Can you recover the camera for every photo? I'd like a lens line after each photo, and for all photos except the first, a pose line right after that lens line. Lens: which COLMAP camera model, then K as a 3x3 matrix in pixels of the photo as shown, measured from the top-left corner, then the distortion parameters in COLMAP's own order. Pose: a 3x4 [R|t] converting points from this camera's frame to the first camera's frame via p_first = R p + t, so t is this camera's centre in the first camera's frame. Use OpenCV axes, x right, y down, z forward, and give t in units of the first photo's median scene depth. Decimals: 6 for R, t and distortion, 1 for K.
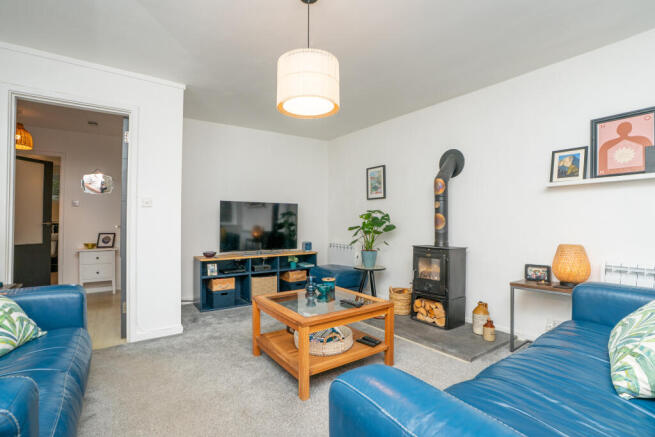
lens RADIAL K [[312.8, 0, 326.9], [0, 312.8, 219.7], [0, 0, 1]] dist [-0.034956, 0.001310]
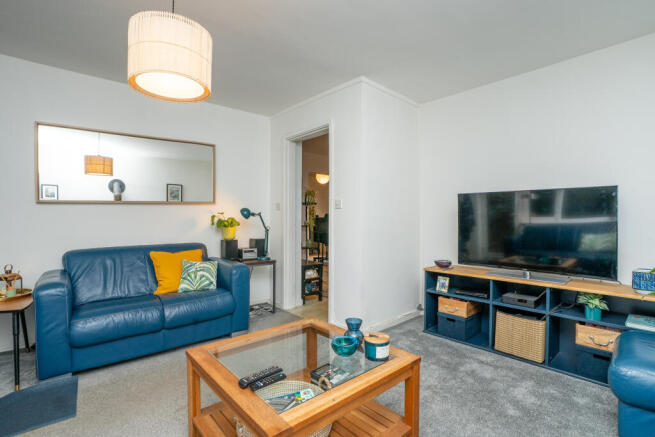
lens RADIAL K [[312.8, 0, 326.9], [0, 312.8, 219.7], [0, 0, 1]] dist [-0.034956, 0.001310]
pose [[0.090497, 0.000634, -0.995897, 0.380056], [0.011245, 0.999935, 0.001658, -0.004913], [0.995833, -0.011349, 0.090484, 0.641453]]
